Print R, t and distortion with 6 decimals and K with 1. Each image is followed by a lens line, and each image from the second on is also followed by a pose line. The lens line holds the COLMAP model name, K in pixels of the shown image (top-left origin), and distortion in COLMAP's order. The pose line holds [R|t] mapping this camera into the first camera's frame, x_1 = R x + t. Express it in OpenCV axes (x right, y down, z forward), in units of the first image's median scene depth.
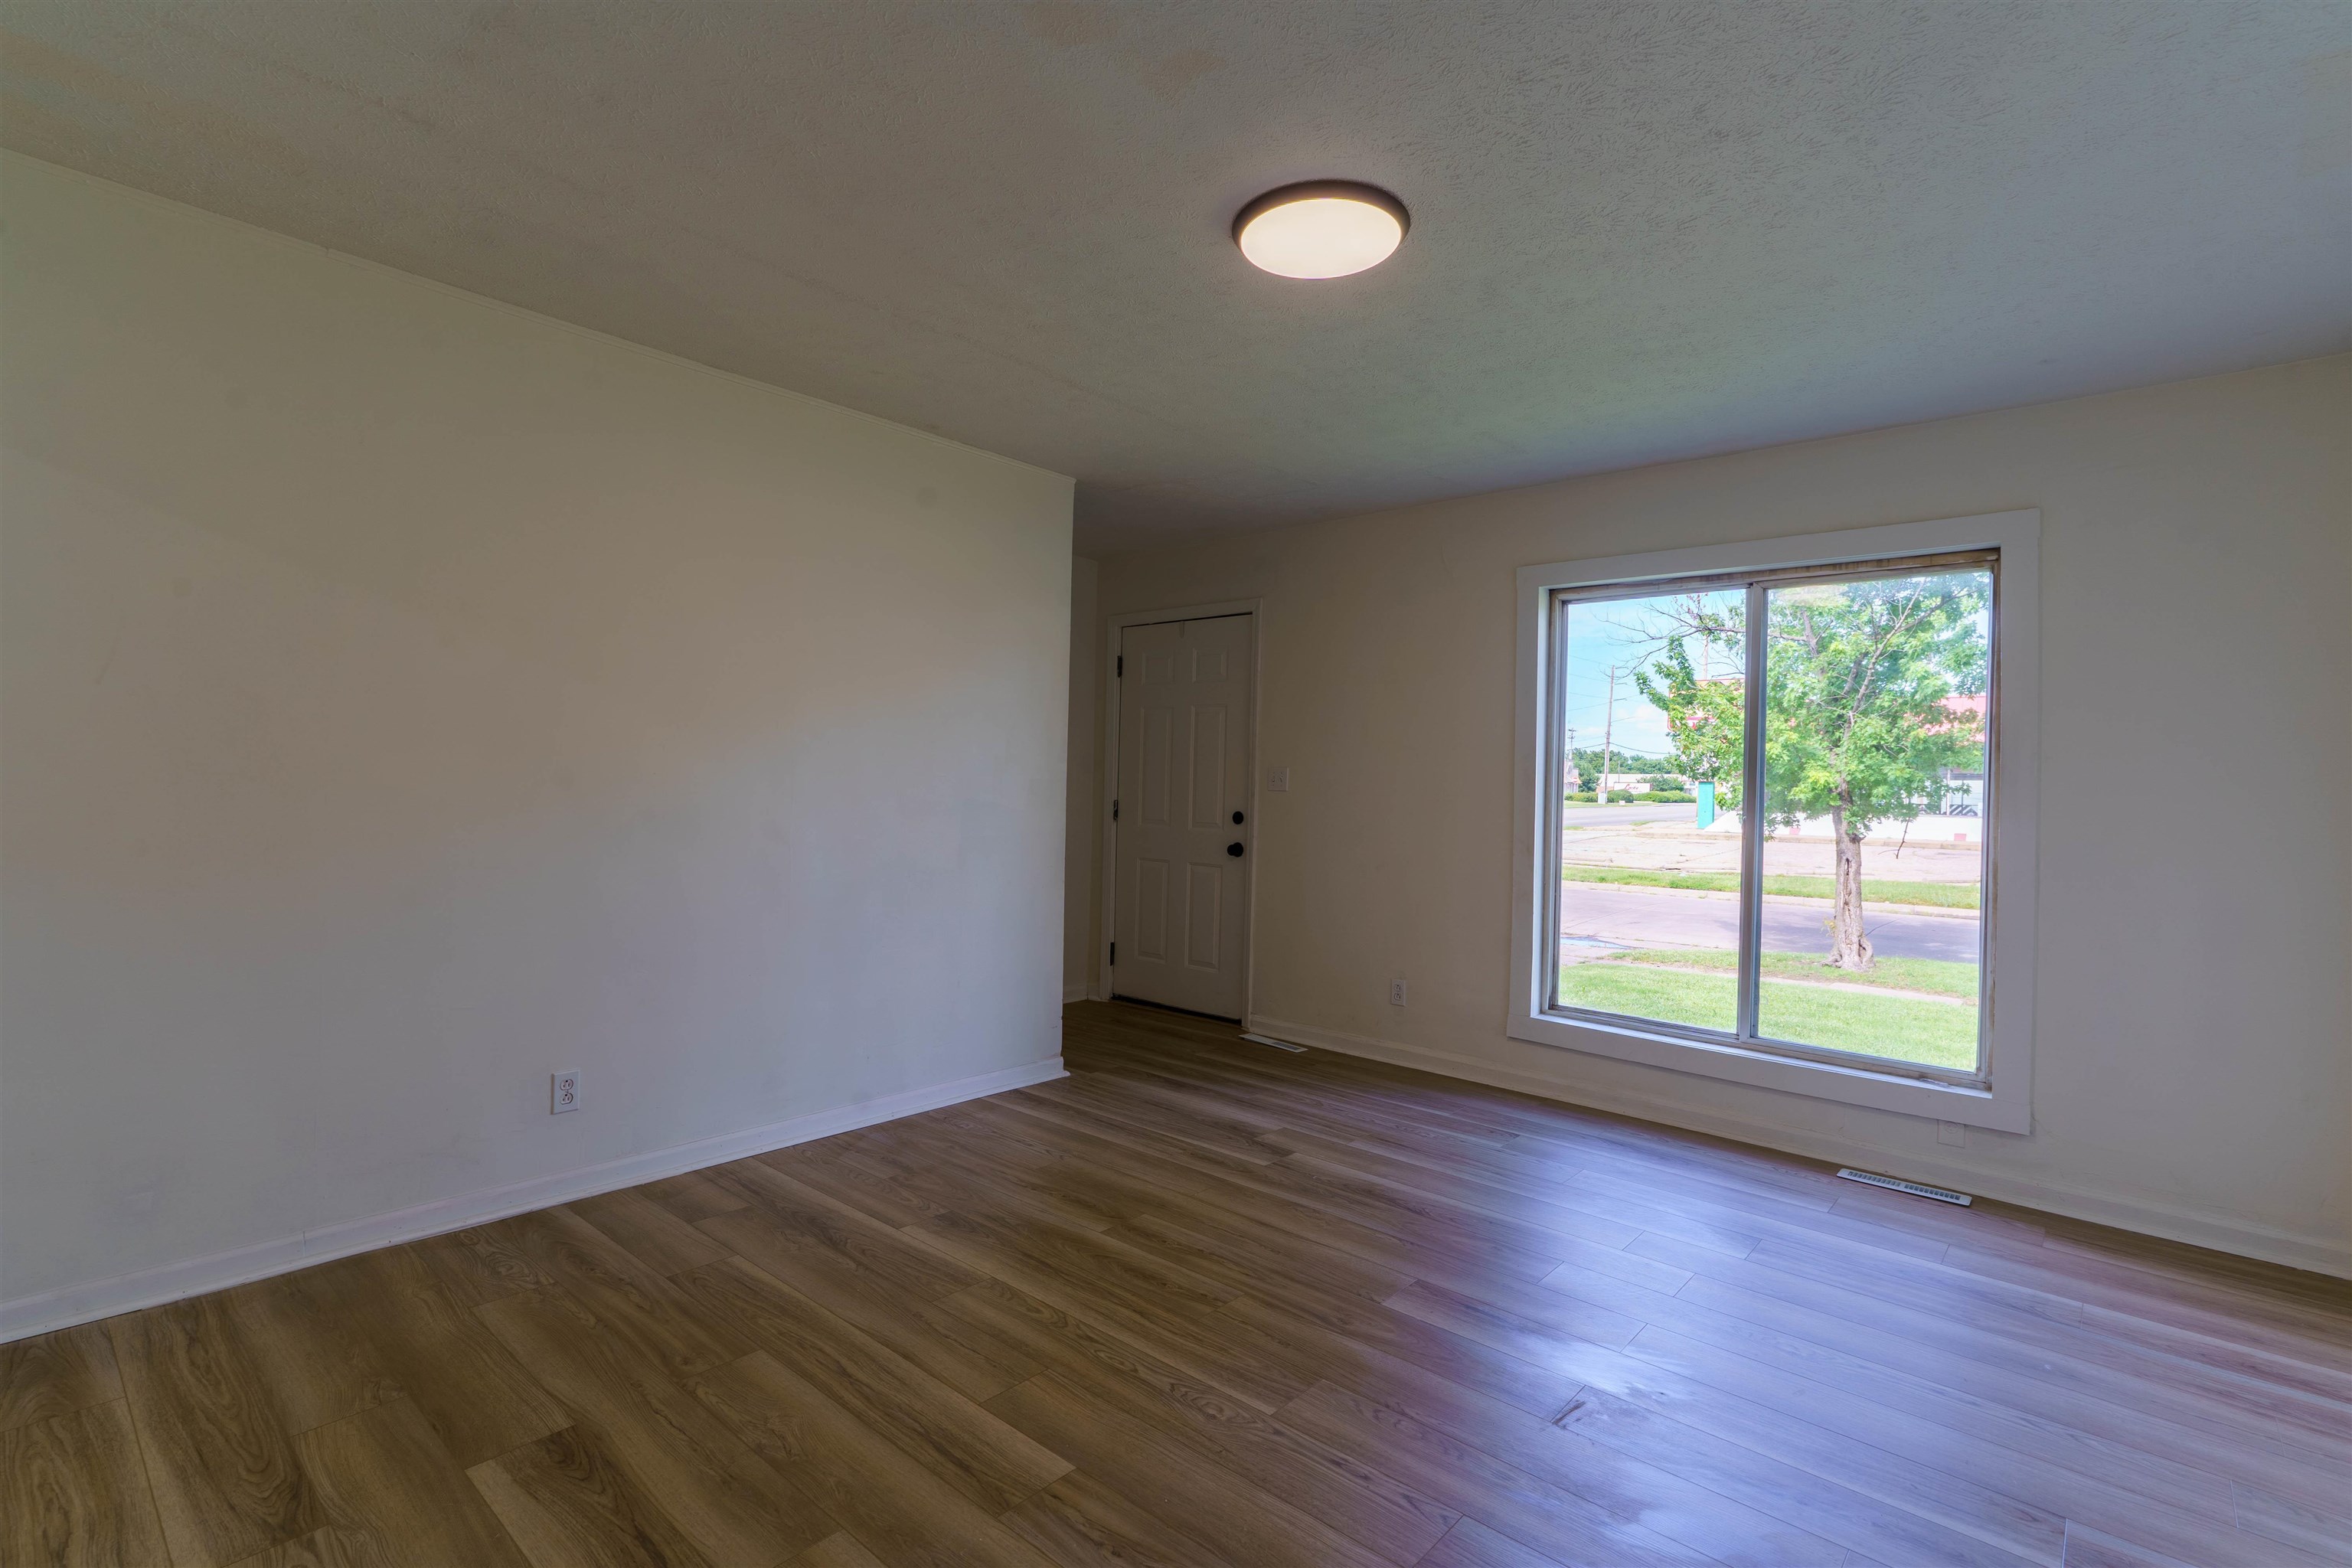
lens RADIAL K [[1086.8, 0, 1165.3], [0, 1086.8, 798.6], [0, 0, 1]] dist [-0.007601, 0.000098]
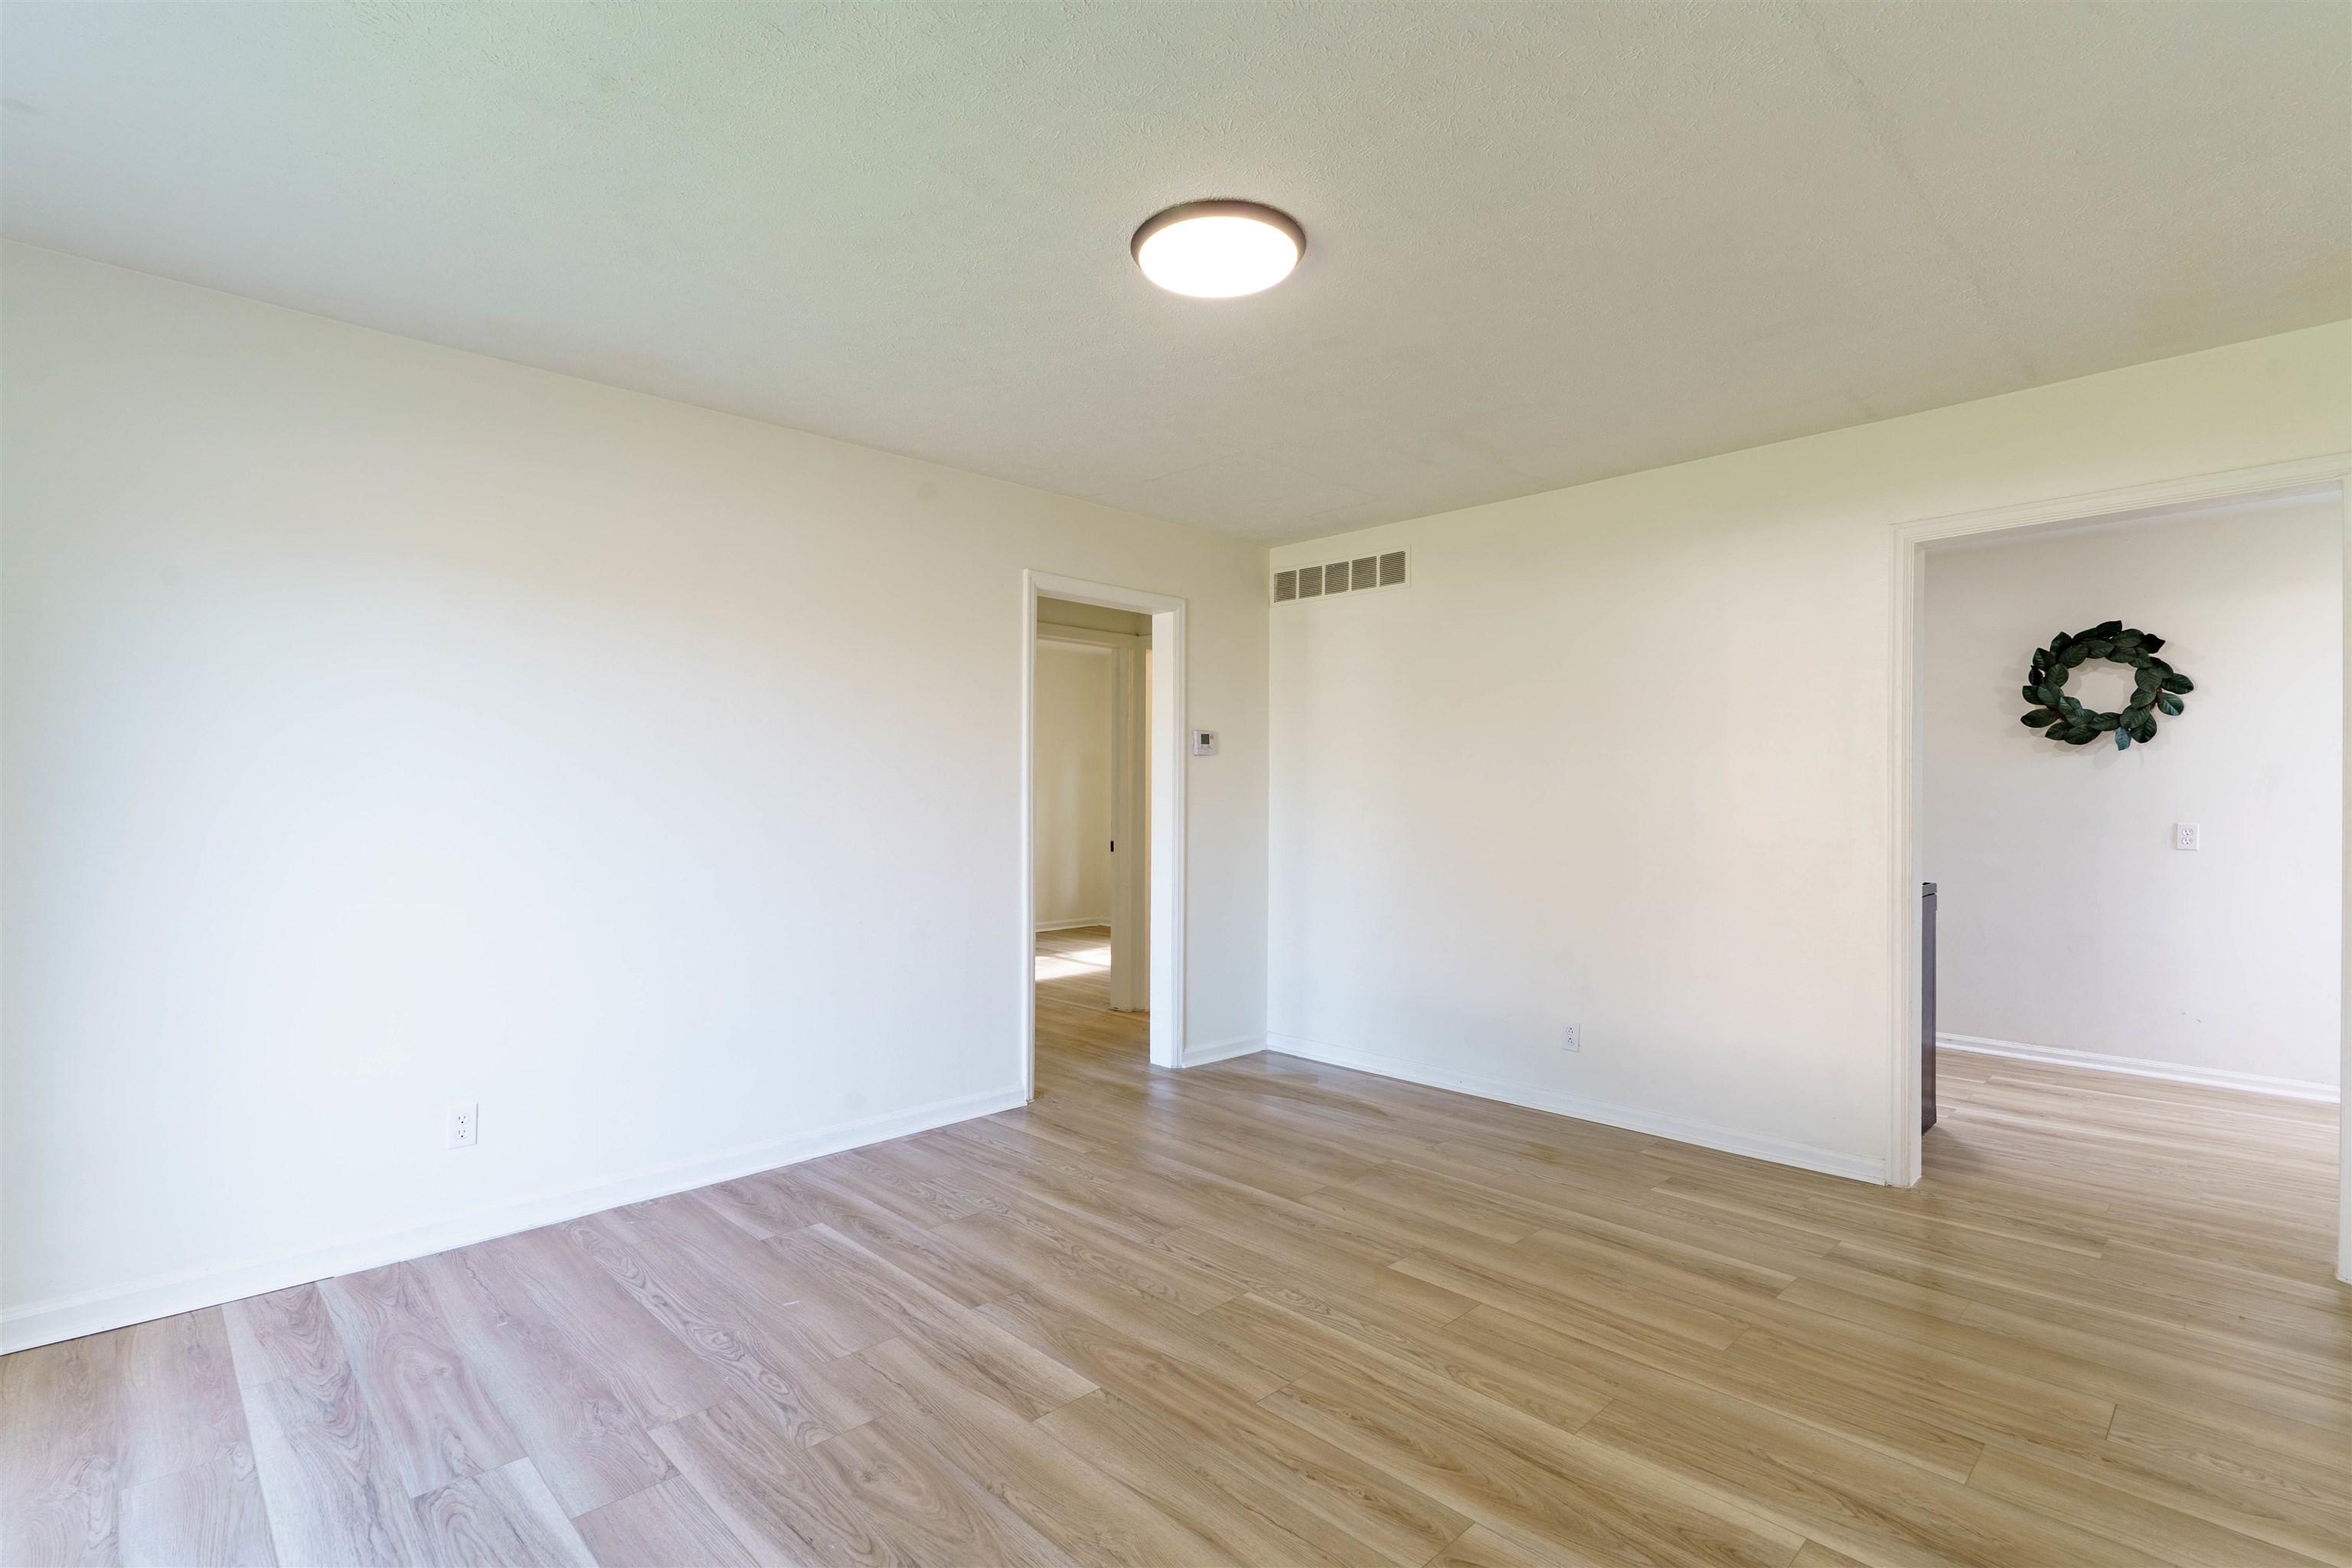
lens RADIAL K [[1086.8, 0, 1147.0], [0, 1086.8, 802.6], [0, 0, 1]] dist [-0.007601, 0.000098]
pose [[-0.995455, -0.032191, 0.089631, 0.085559], [-0.030771, 0.999379, 0.017181, -0.021307], [-0.090128, 0.014345, -0.995827, 1.627515]]
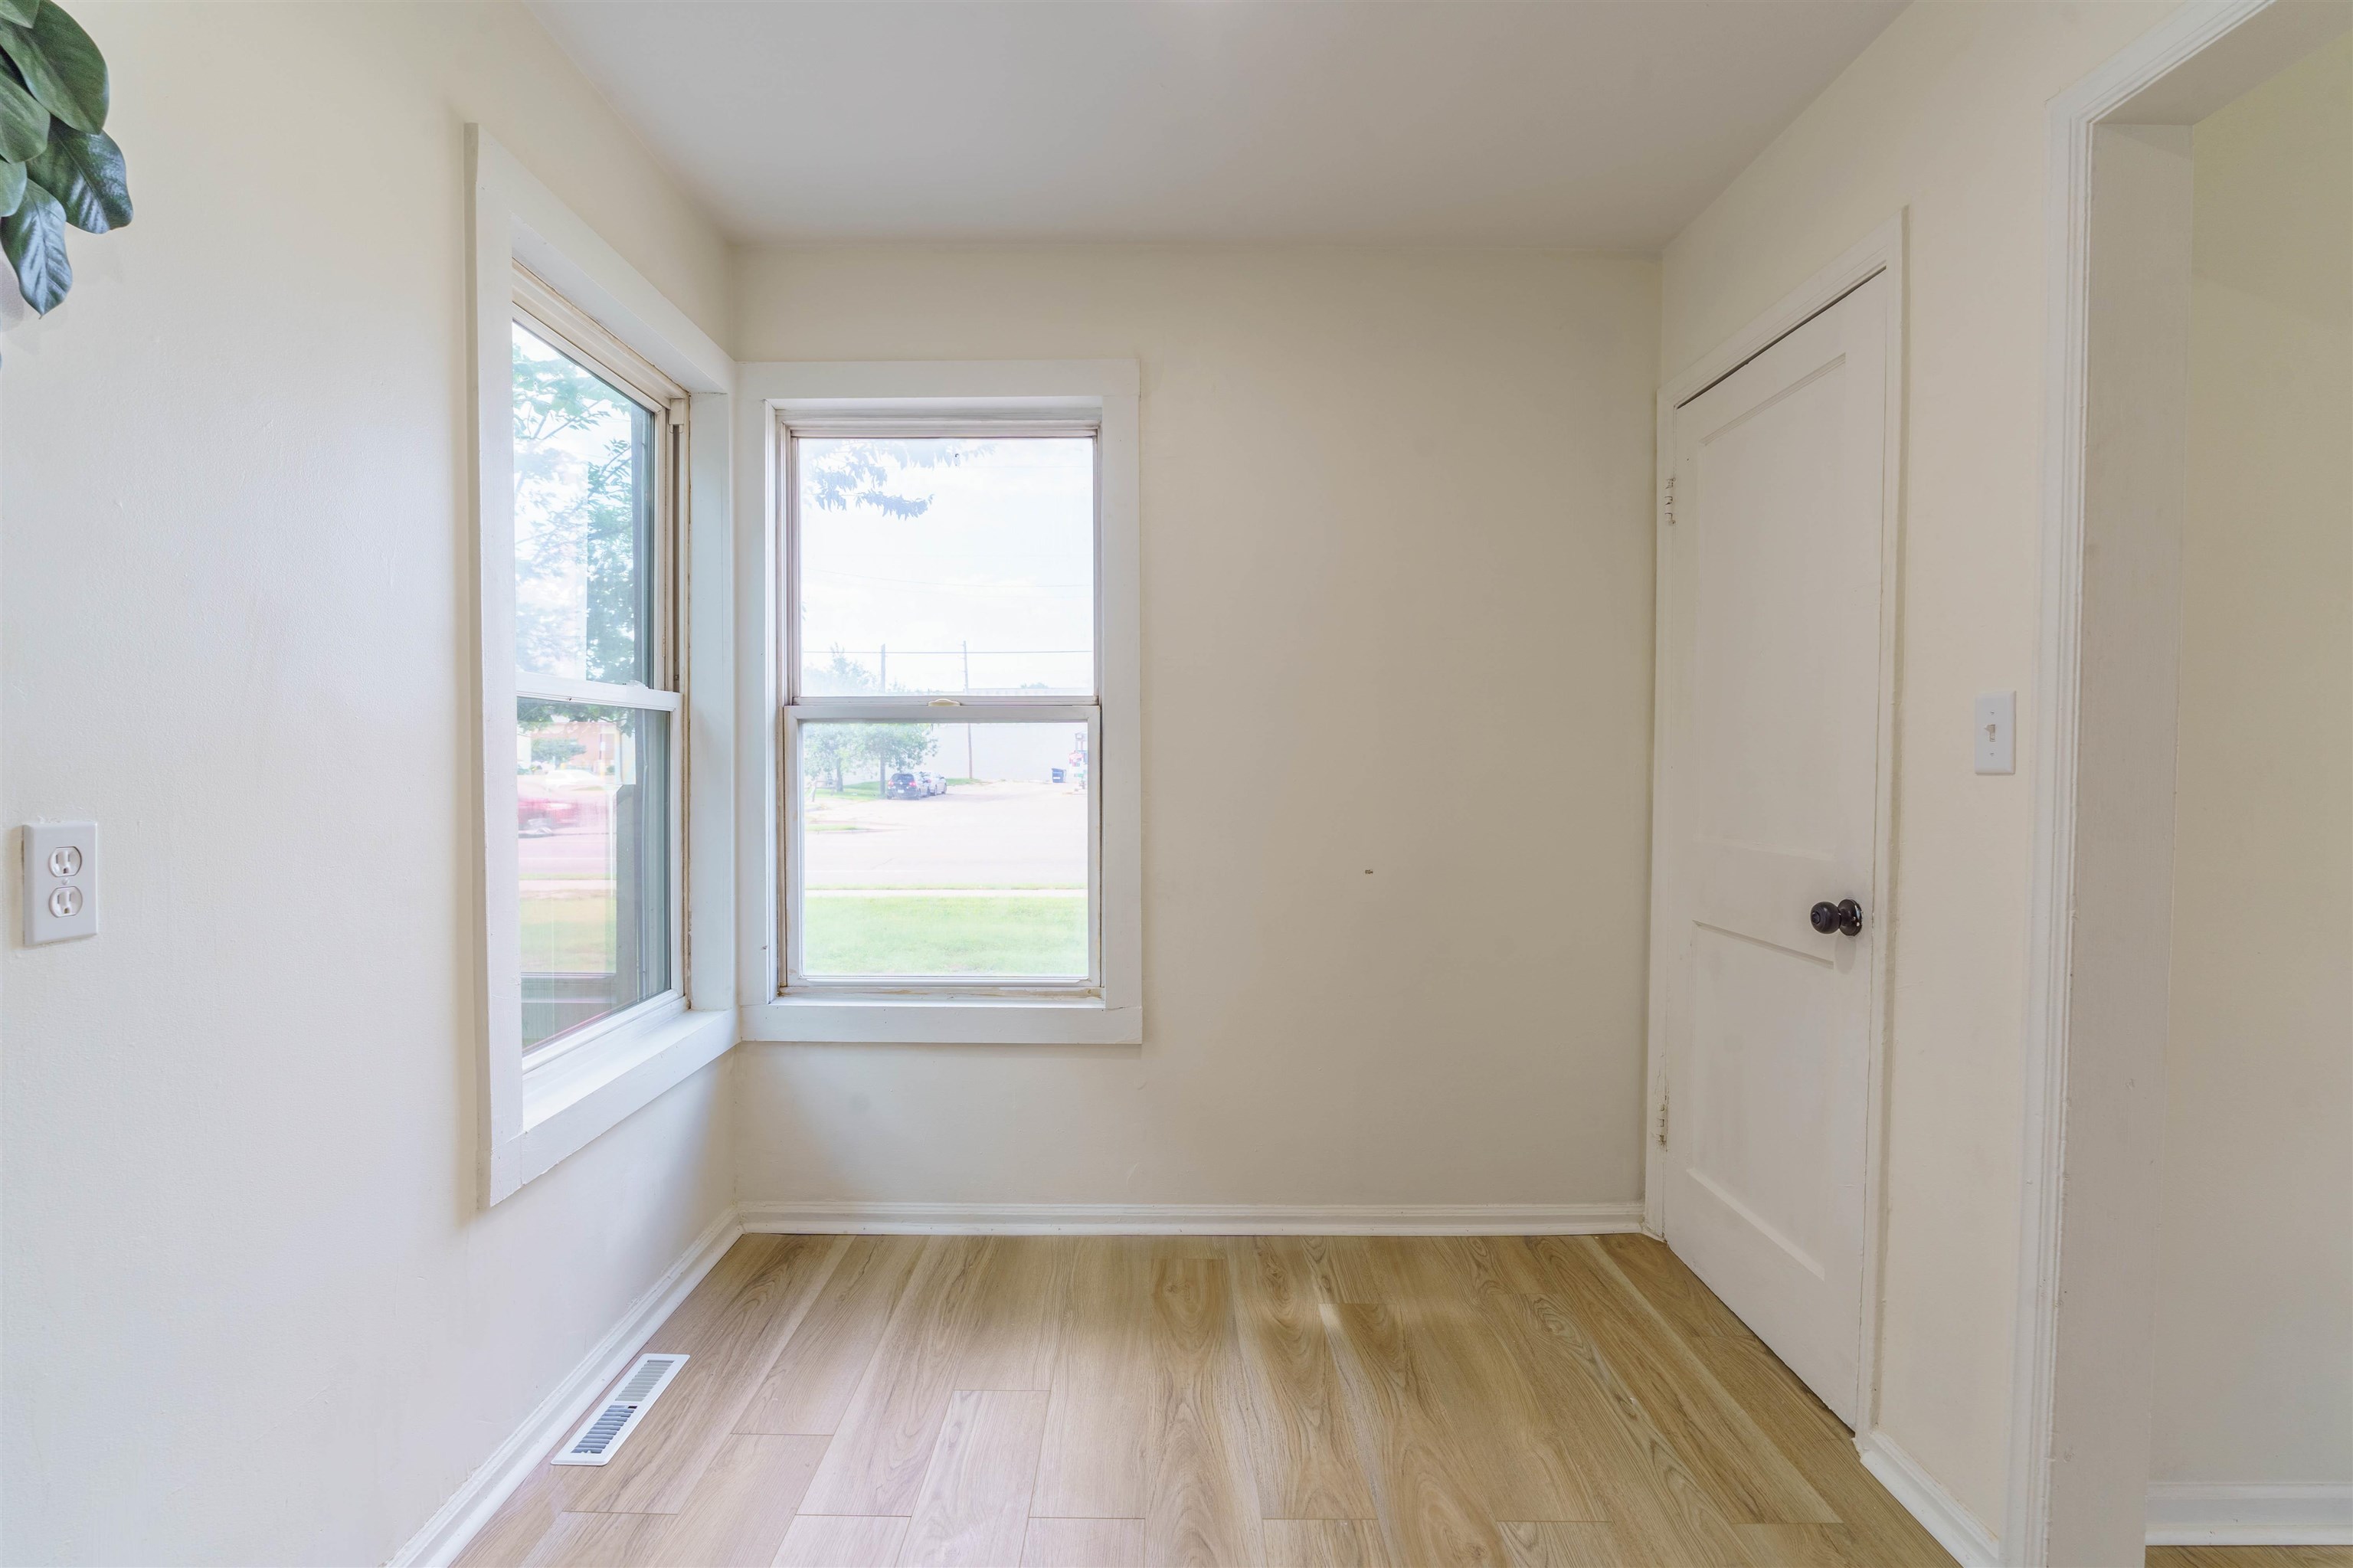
lens RADIAL K [[1087.3, 0, 1174.9], [0, 1087.3, 792.8], [0, 0, 1]] dist [-0.007601, 0.000098]
pose [[0.666232, 0.008870, -0.745692, -0.810863], [0.000199, 0.999927, 0.012071, -0.025280], [0.745745, -0.008190, 0.666182, -0.095672]]
